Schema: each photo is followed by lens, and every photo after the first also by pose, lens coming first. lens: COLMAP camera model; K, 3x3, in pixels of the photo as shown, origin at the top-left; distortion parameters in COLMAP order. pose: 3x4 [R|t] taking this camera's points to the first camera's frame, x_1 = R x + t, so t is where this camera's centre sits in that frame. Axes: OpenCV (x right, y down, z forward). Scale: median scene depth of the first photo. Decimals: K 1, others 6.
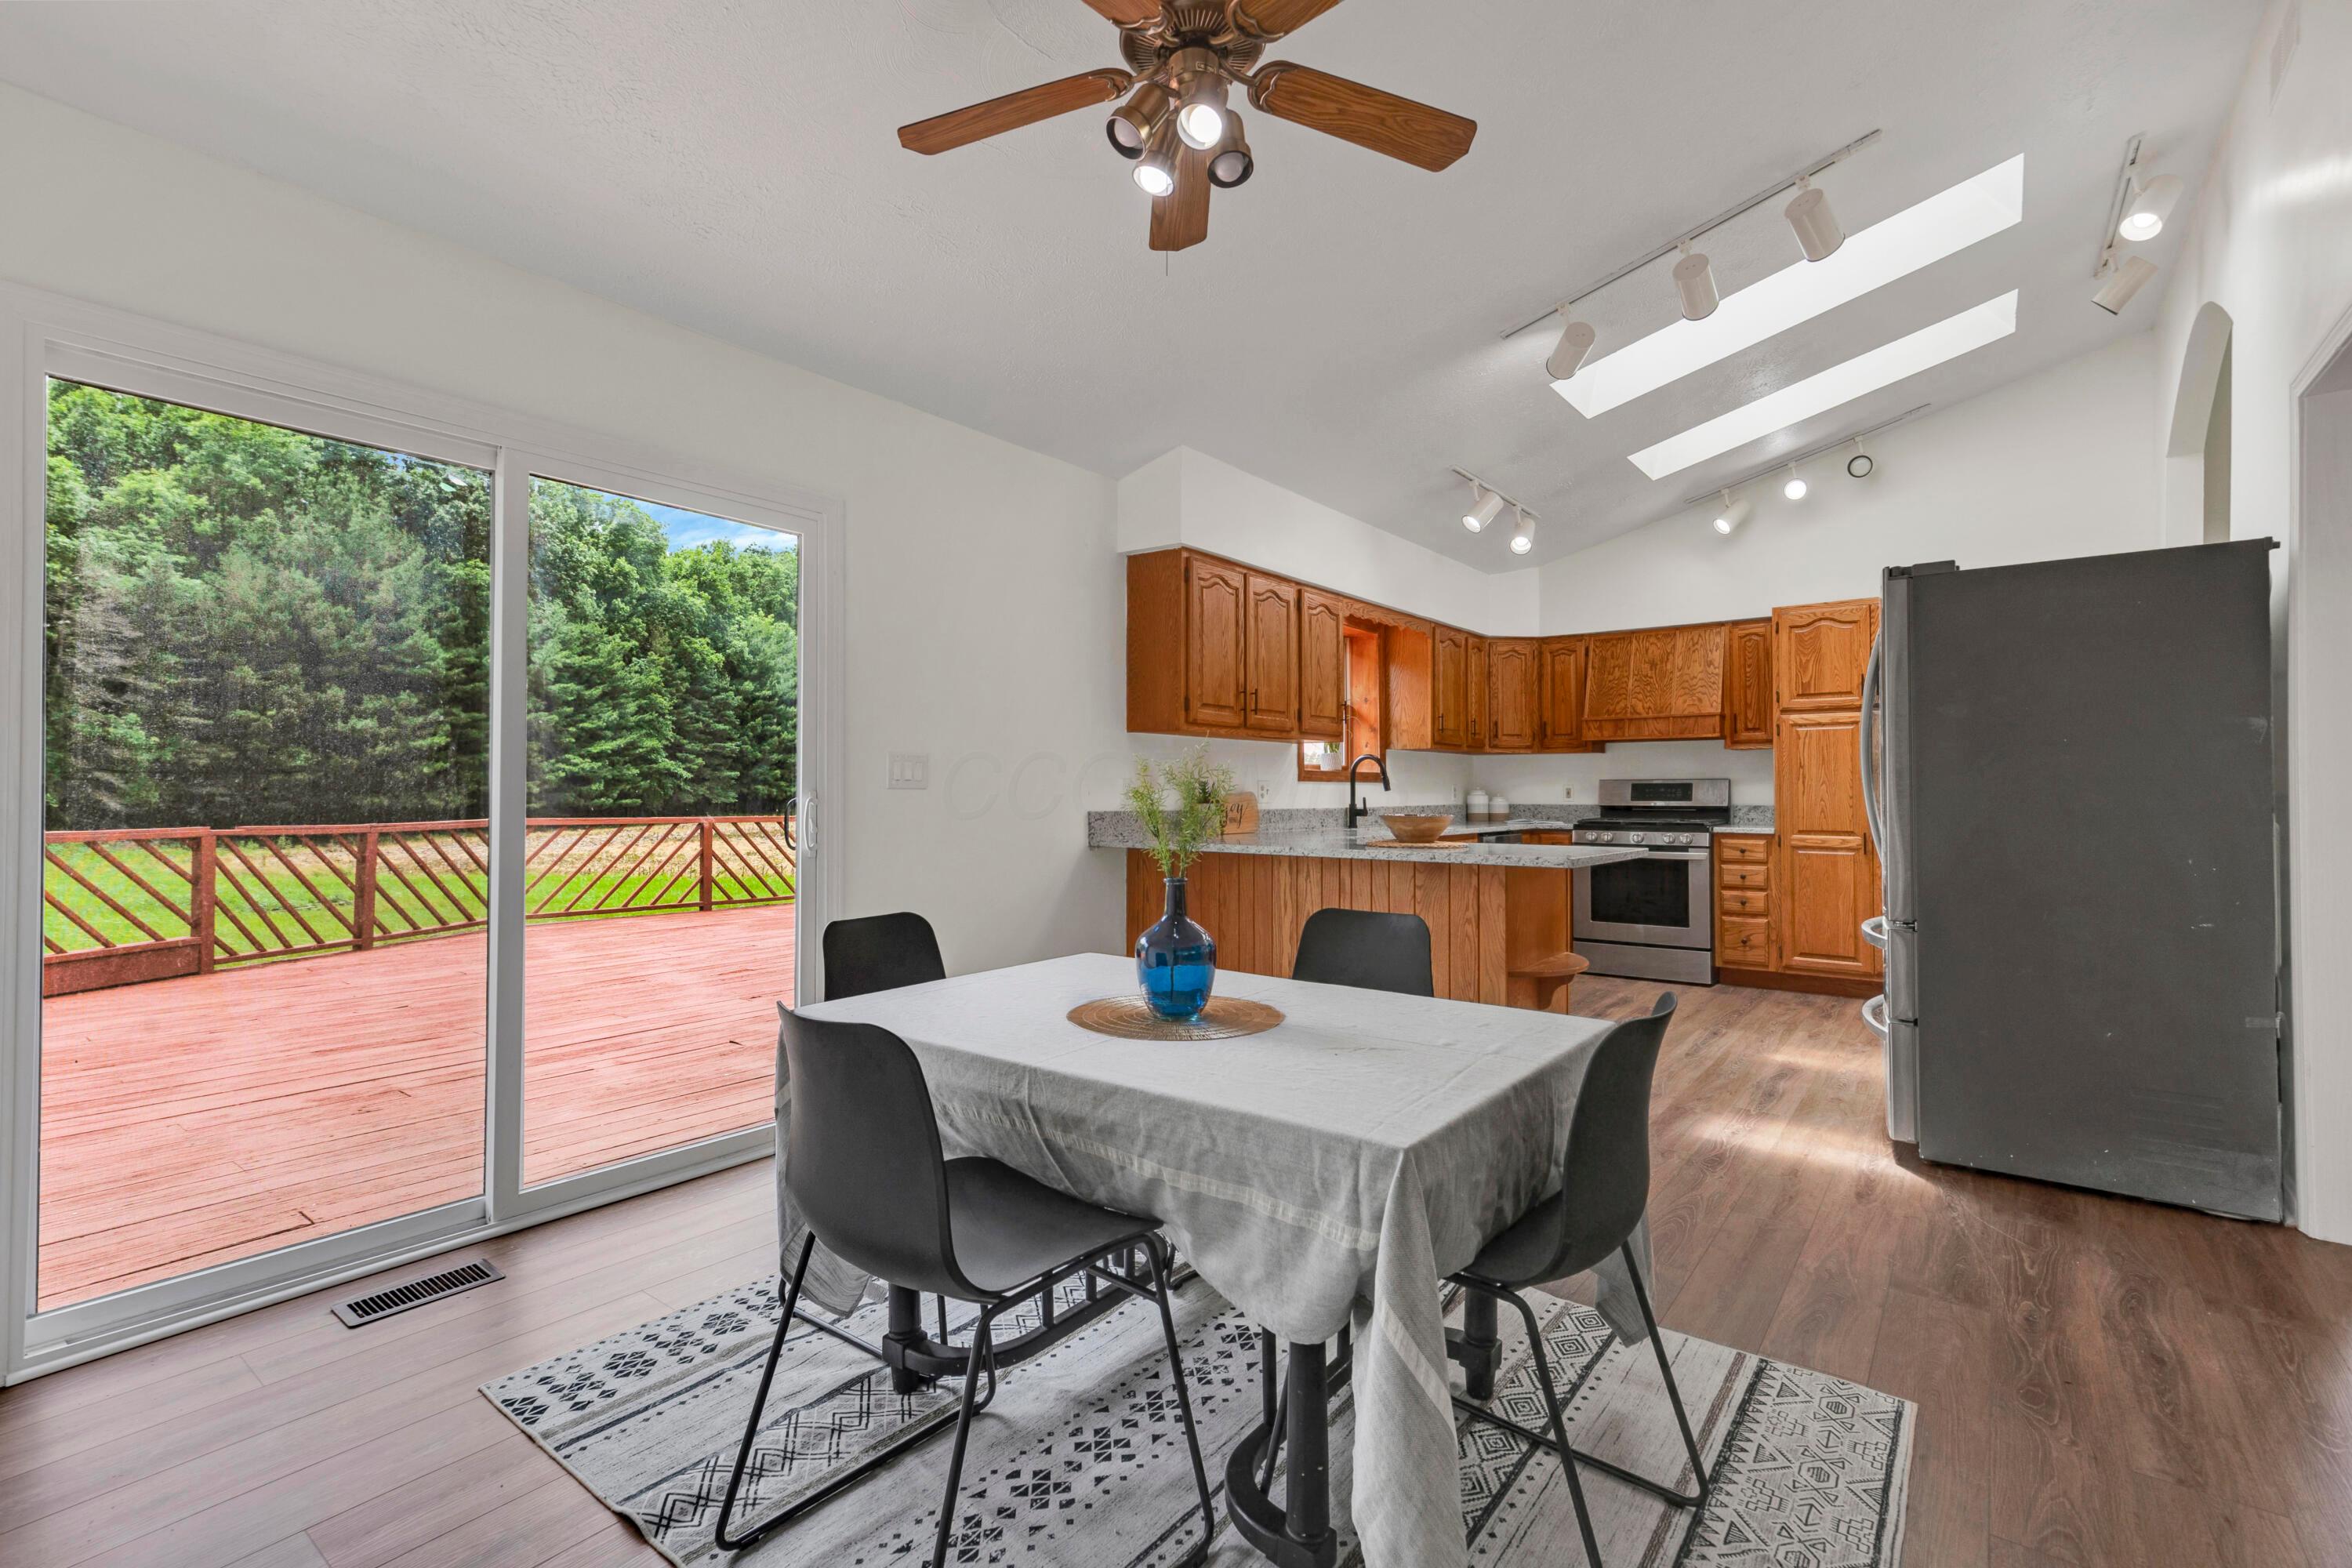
lens RADIAL K [[1062.7, 0, 1183.9], [0, 1062.7, 779.5], [0, 0, 1]] dist [0.010083, -0.000520]
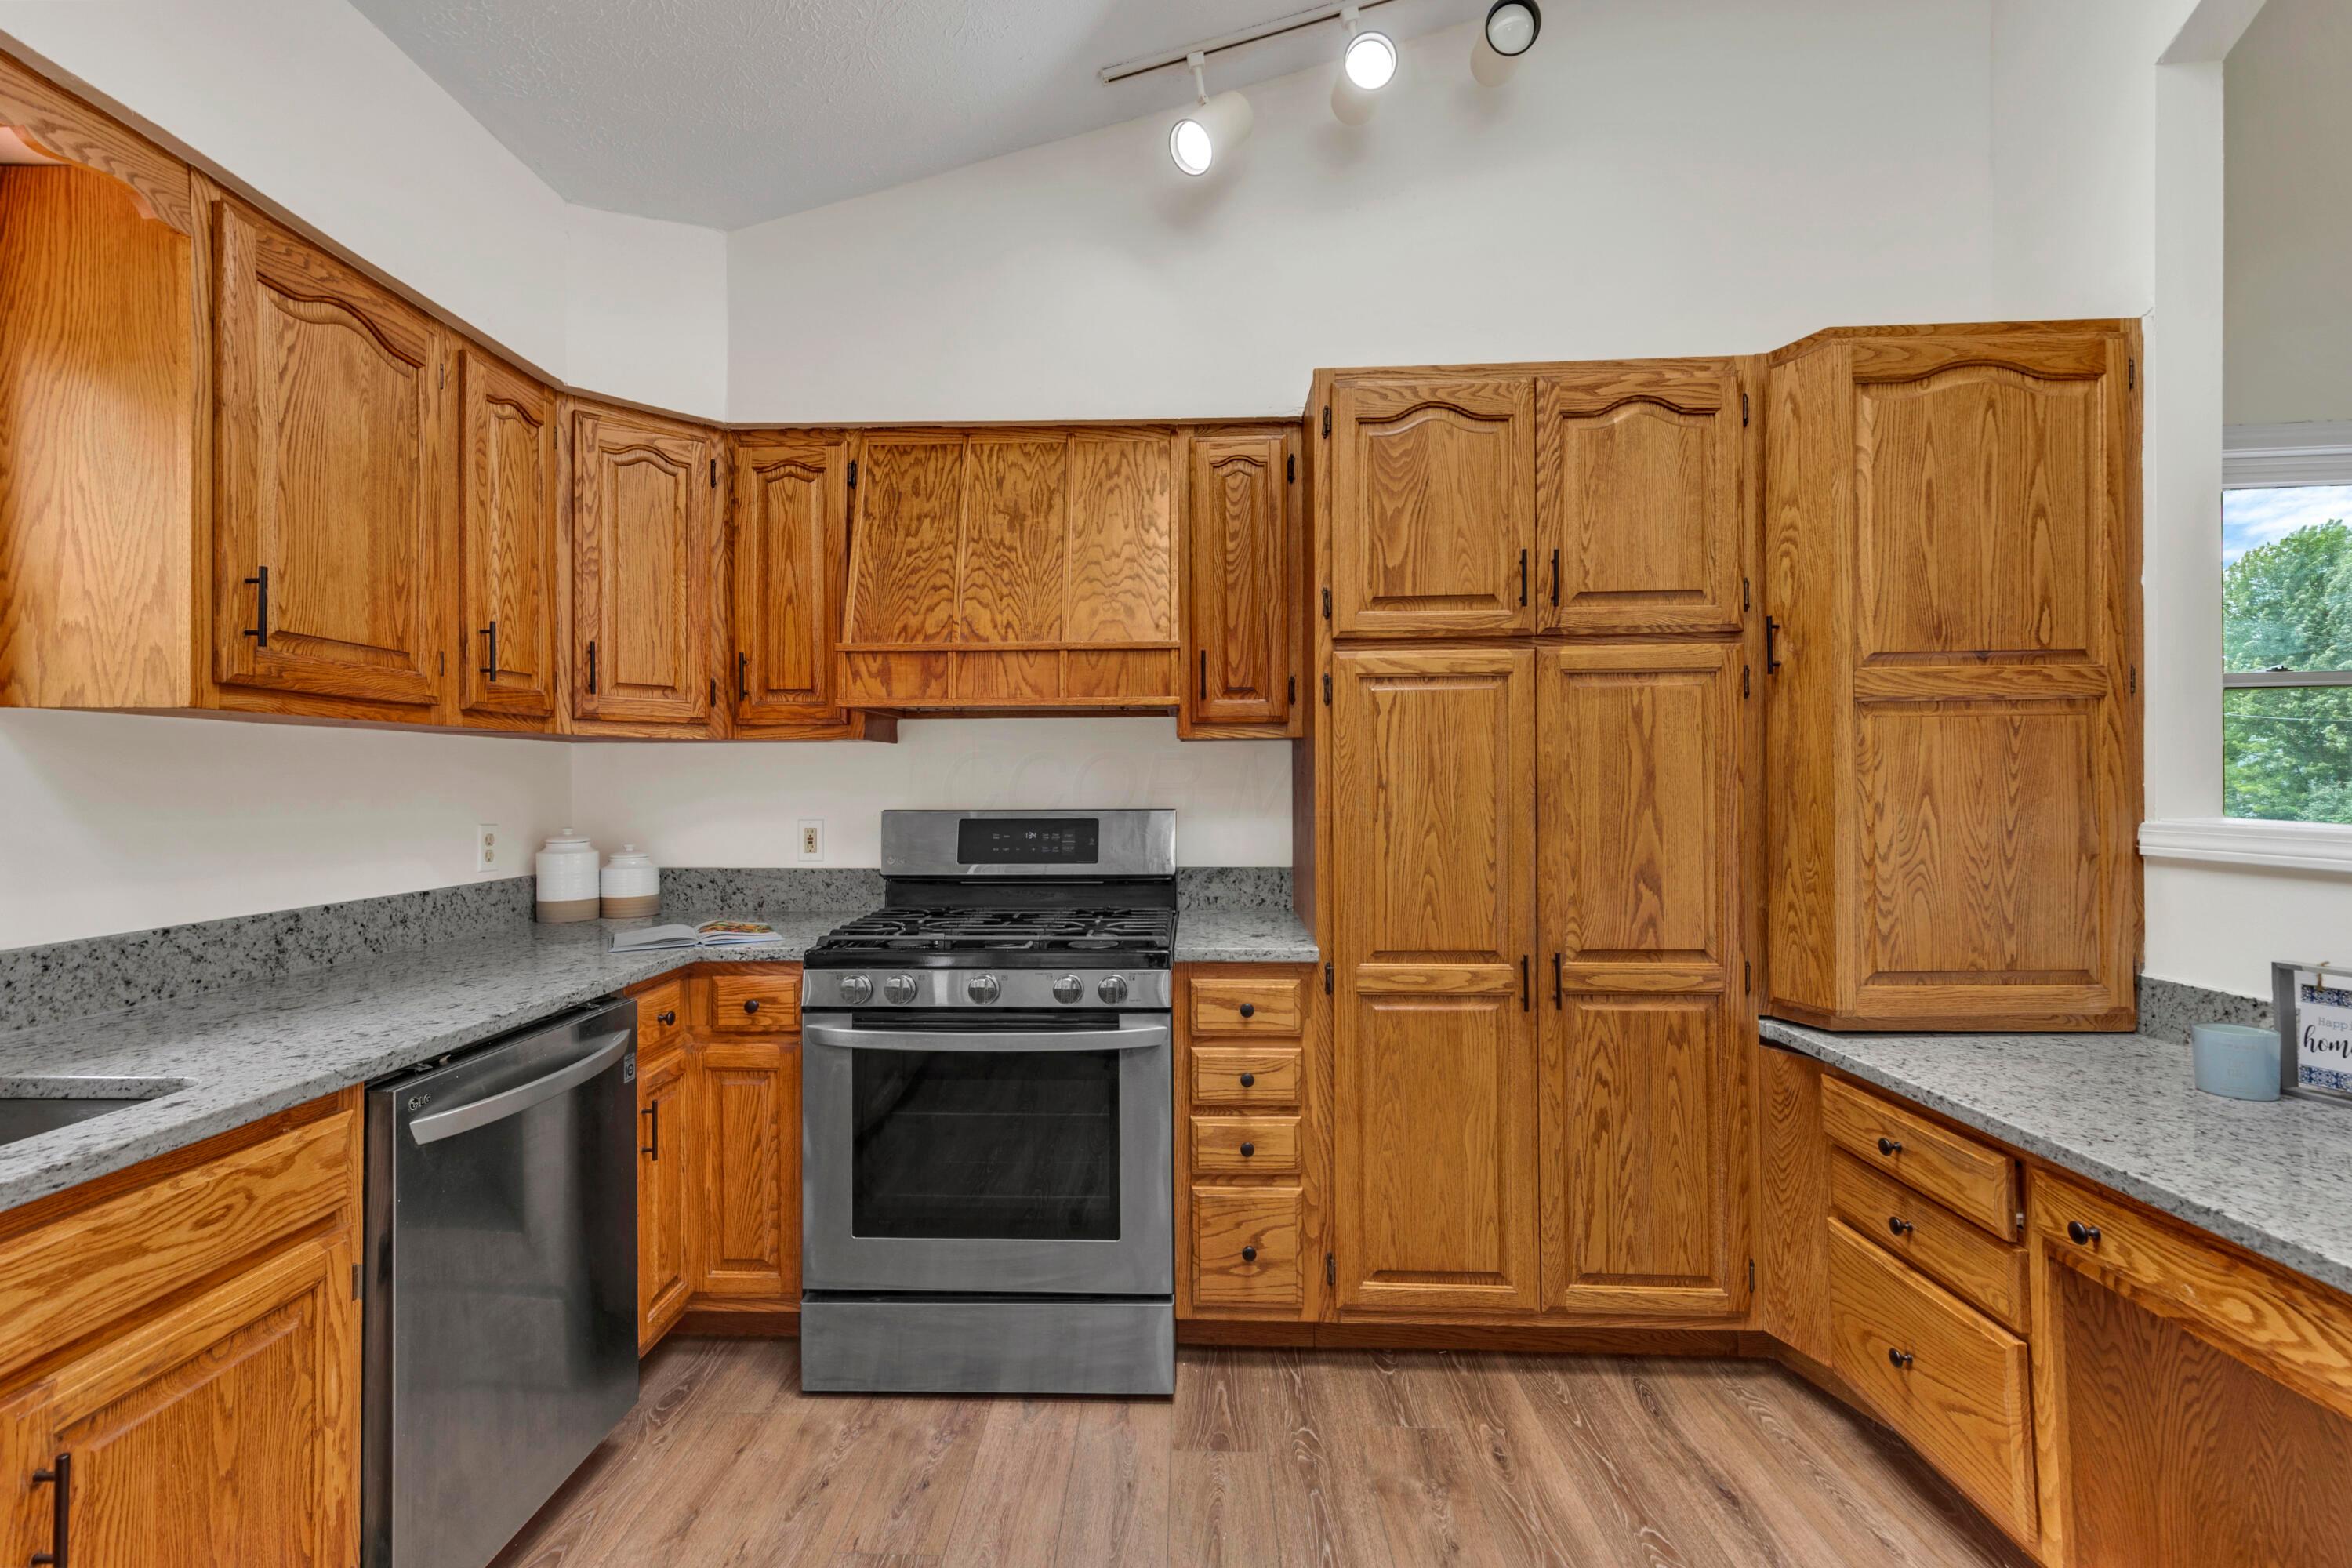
lens RADIAL K [[1062.7, 0, 1160.5], [0, 1062.7, 777.8], [0, 0, 1]] dist [0.010083, -0.000520]
pose [[0.815693, 0.000756, 0.578485, 0.279179], [-0.005810, 0.999959, 0.006886, -0.016816], [-0.578456, -0.008978, 0.815664, 0.701780]]
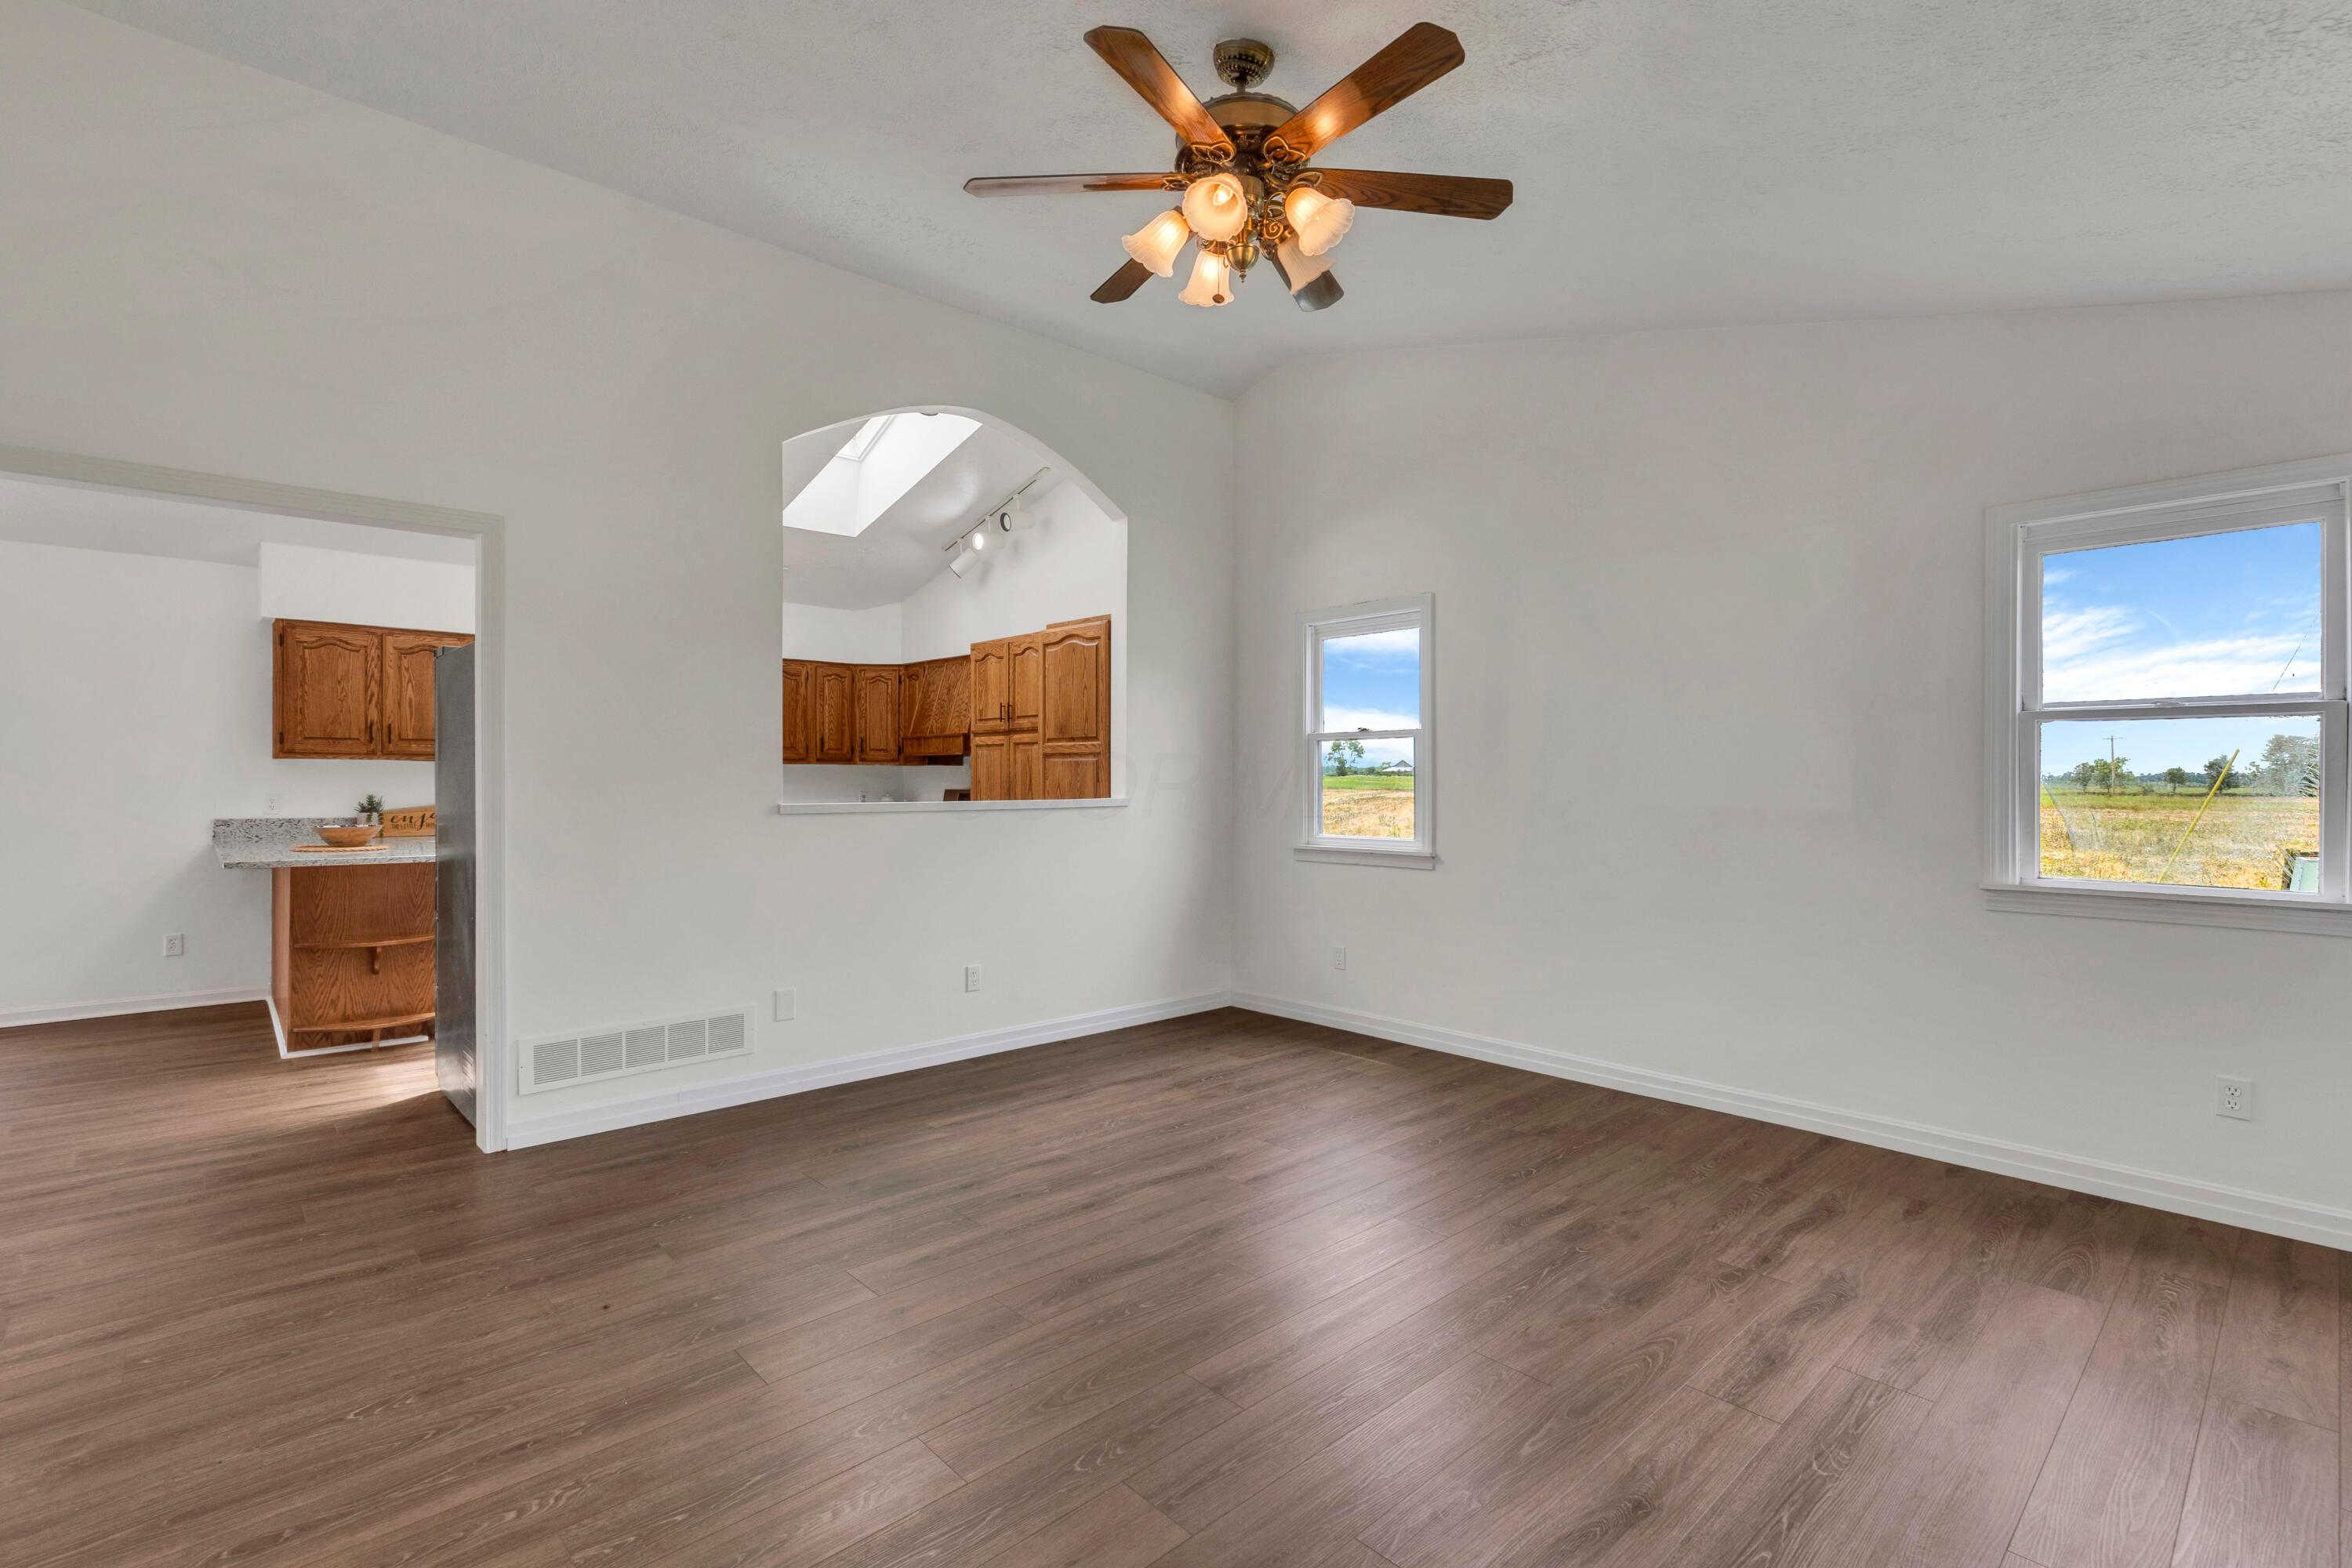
lens RADIAL K [[1062.7, 0, 1190.5], [0, 1062.7, 790.9], [0, 0, 1]] dist [0.010083, -0.000520]
pose [[0.987985, 0.009287, -0.154268, 0.938504], [-0.005277, 0.999638, 0.026380, -0.033412], [0.154457, -0.025249, 0.987677, -0.097221]]
